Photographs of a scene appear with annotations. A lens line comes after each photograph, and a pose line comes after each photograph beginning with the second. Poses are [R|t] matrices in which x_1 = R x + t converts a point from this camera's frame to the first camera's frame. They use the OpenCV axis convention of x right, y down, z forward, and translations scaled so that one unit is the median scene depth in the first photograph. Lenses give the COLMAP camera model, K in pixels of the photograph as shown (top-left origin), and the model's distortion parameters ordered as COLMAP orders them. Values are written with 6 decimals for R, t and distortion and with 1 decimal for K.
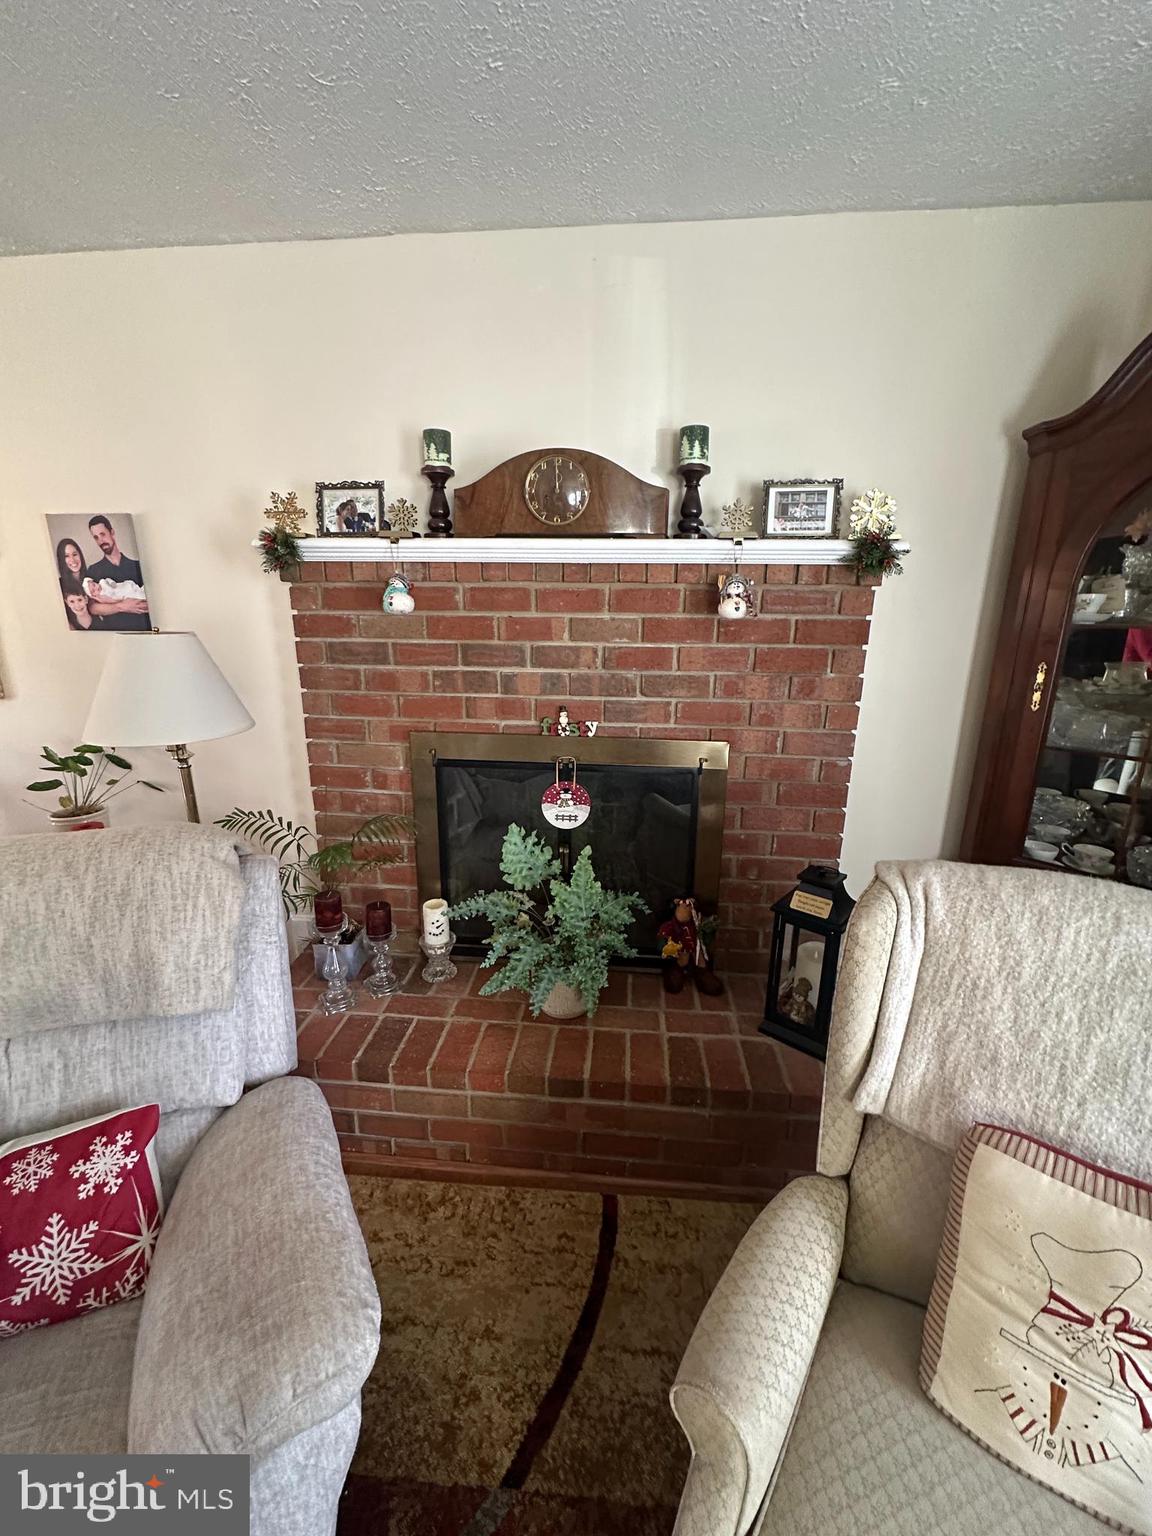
lens RADIAL K [[614.1, 0, 574.7], [0, 614.1, 769.2], [0, 0, 1]] dist [0.003793, 0.000407]
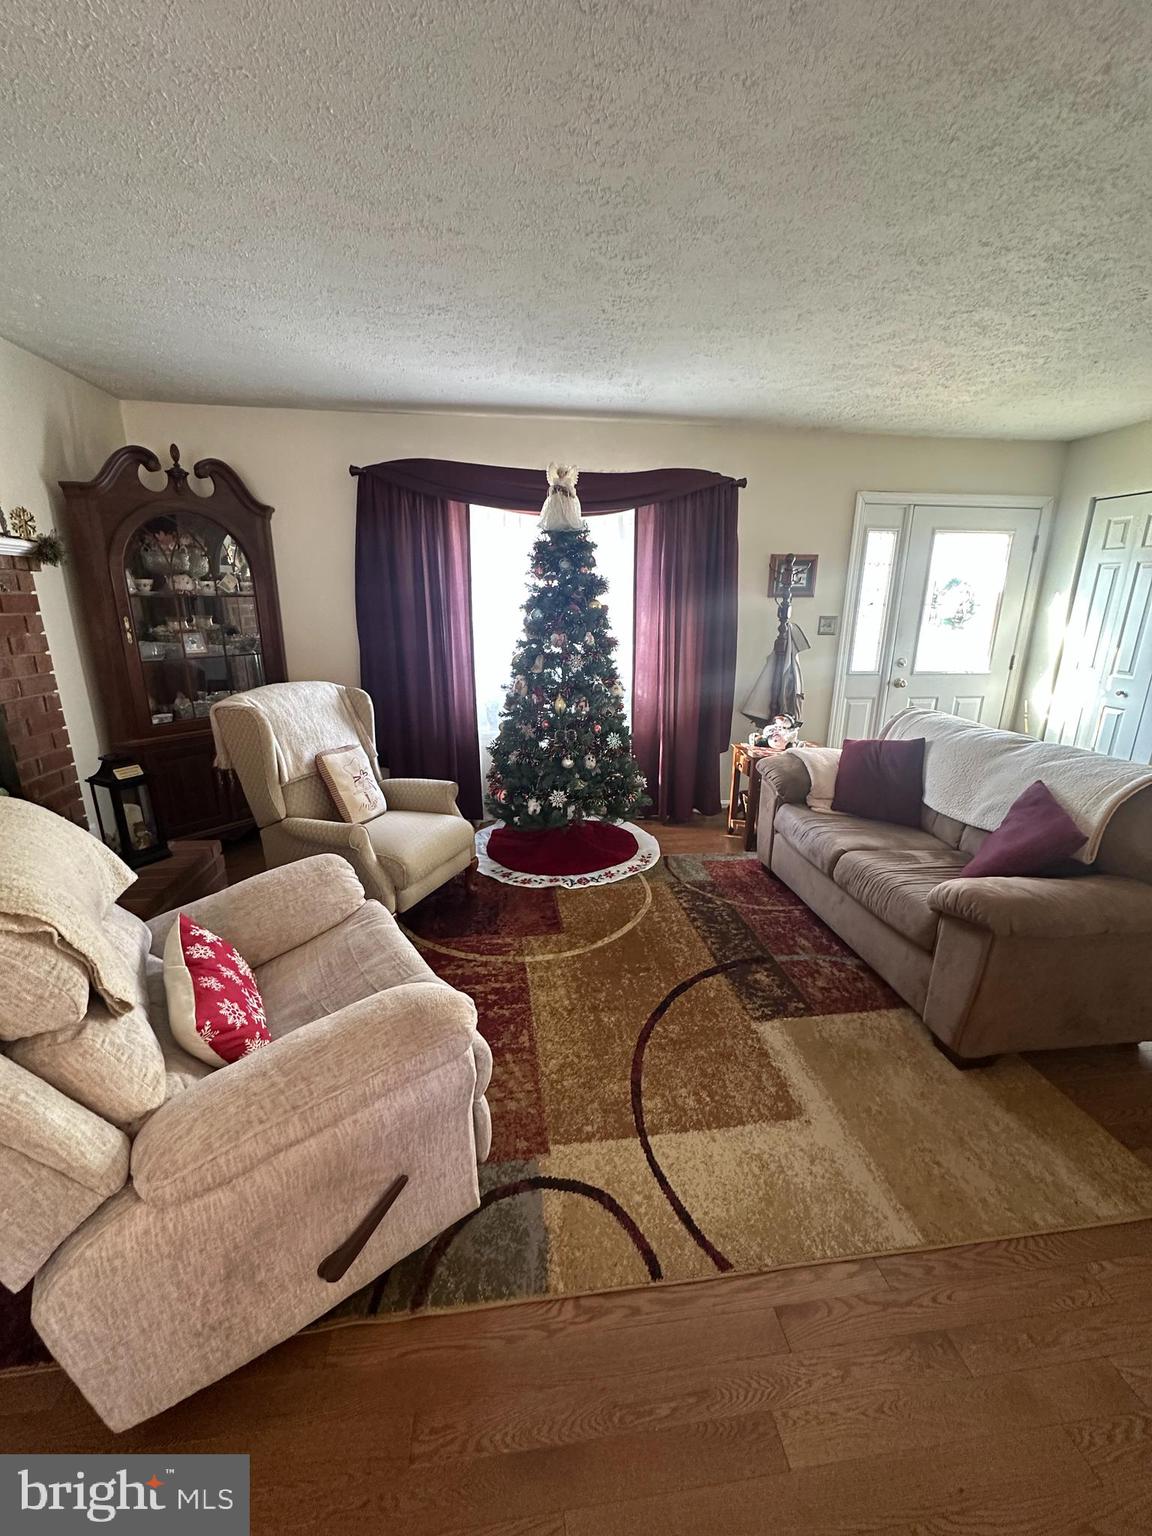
lens RADIAL K [[614.1, 0, 576.7], [0, 614.1, 769.4], [0, 0, 1]] dist [0.003793, 0.000407]
pose [[-0.212850, -0.277276, 0.936917, -1.391796], [0.253934, 0.910243, 0.327071, -0.017088], [-0.943511, 0.307532, -0.123336, 0.099994]]
